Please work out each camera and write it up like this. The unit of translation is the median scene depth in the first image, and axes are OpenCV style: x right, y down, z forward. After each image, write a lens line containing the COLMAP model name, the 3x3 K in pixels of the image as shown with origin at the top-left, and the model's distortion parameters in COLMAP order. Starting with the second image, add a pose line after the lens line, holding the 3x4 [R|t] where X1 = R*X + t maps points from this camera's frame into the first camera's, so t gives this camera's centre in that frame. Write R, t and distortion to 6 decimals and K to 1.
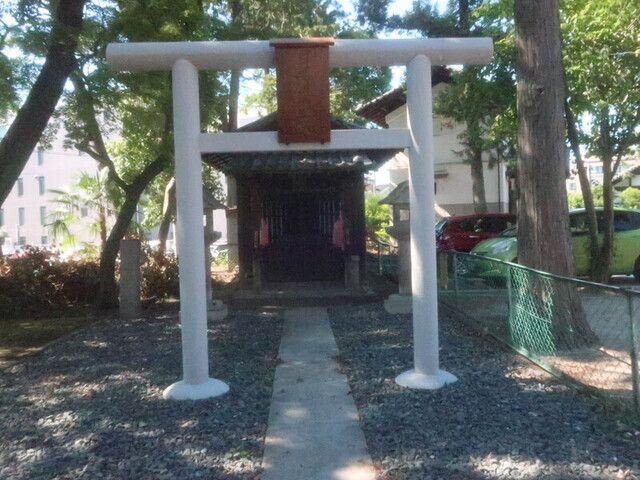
lens RADIAL K [[519.8, 0, 320.0], [0, 519.8, 240.0], [0, 0, 1]] dist [0.002495, 0.001305]
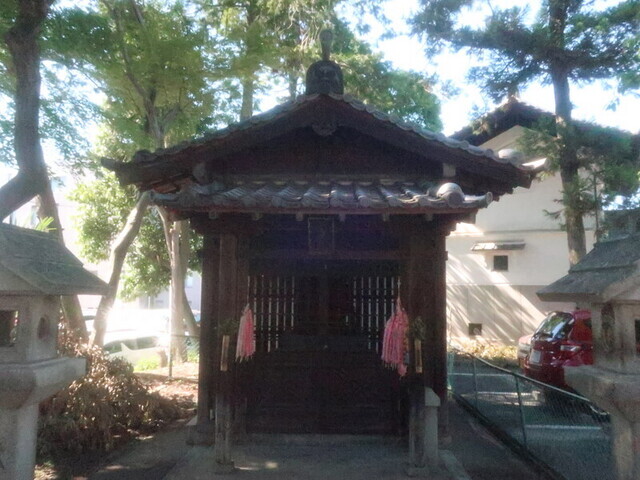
lens RADIAL K [[519.8, 0, 320.0], [0, 519.8, 240.0], [0, 0, 1]] dist [0.002495, 0.001305]
pose [[0.997741, 0.037225, -0.055924, -0.007418], [-0.044432, 0.990021, -0.133731, -0.025384], [0.050388, 0.135913, 0.989439, 0.298372]]
